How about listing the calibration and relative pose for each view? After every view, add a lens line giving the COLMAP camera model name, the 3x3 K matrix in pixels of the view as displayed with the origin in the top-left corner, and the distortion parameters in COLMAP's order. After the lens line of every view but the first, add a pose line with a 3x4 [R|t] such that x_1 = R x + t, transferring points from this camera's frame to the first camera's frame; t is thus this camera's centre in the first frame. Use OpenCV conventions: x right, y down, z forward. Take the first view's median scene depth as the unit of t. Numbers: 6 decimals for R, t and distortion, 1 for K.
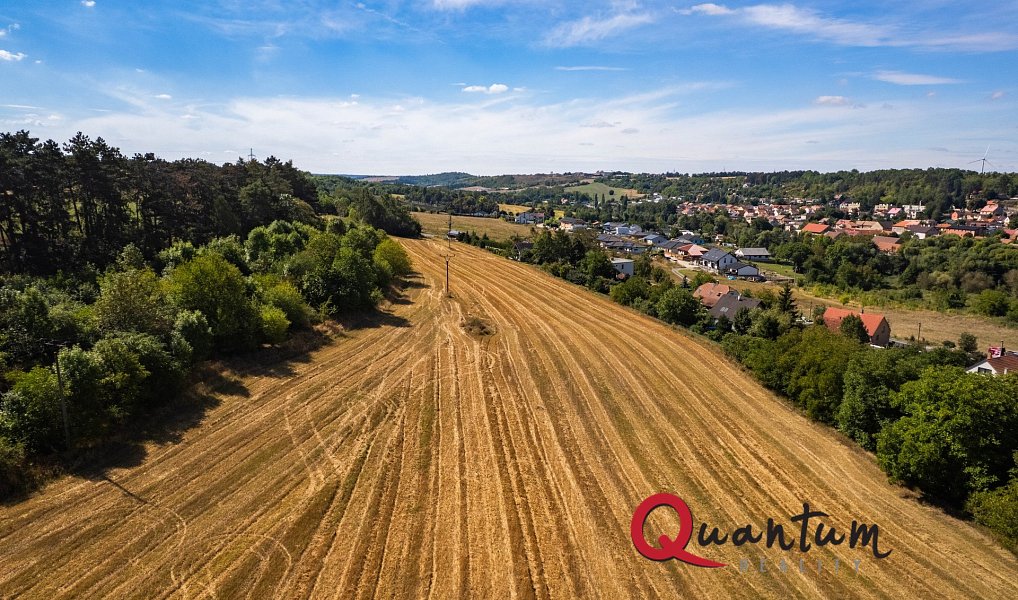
lens RADIAL K [[656.5, 0, 509.0], [0, 656.5, 300.0], [0, 0, 1]] dist [-0.081617, 0.074645]
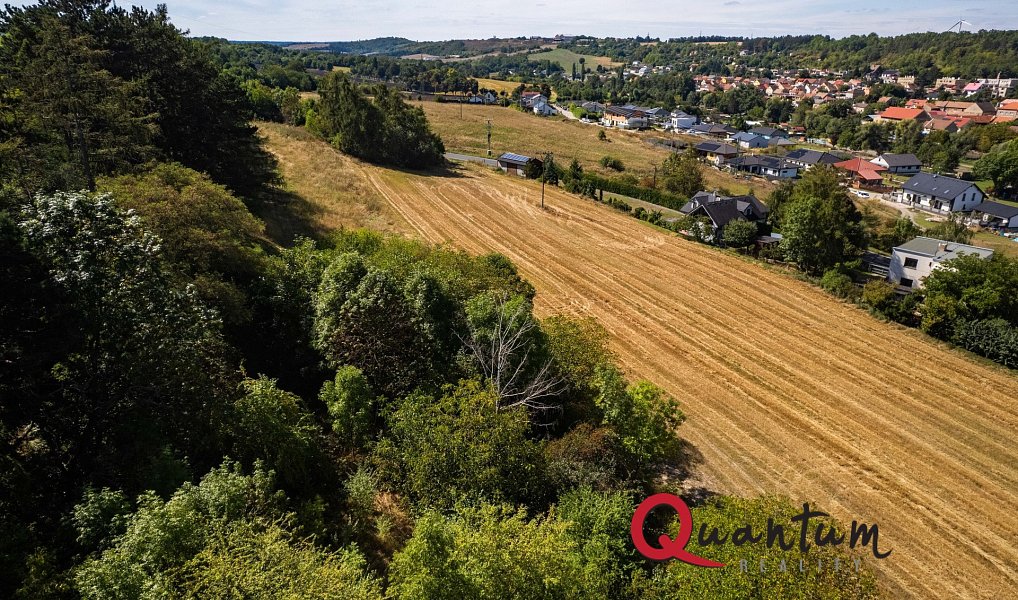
lens RADIAL K [[656.5, 0, 509.0], [0, 656.5, 300.0], [0, 0, 1]] dist [-0.081617, 0.074645]
pose [[0.995535, -0.036729, 0.086956, -0.031810], [0.019394, 0.981128, 0.192383, -0.021068], [-0.092381, -0.189837, 0.977460, 0.105899]]
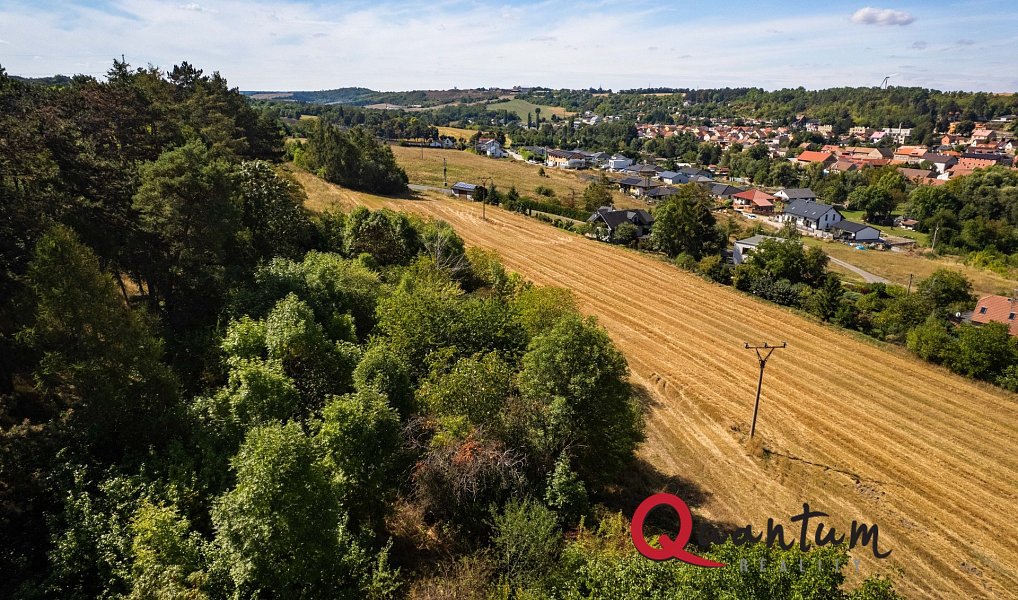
lens RADIAL K [[656.5, 0, 509.0], [0, 656.5, 300.0], [0, 0, 1]] dist [-0.081617, 0.074645]
pose [[0.988504, -0.042155, 0.145199, -0.032269], [0.024002, 0.991919, 0.124578, -0.015993], [-0.149277, -0.119661, 0.981528, 0.075360]]
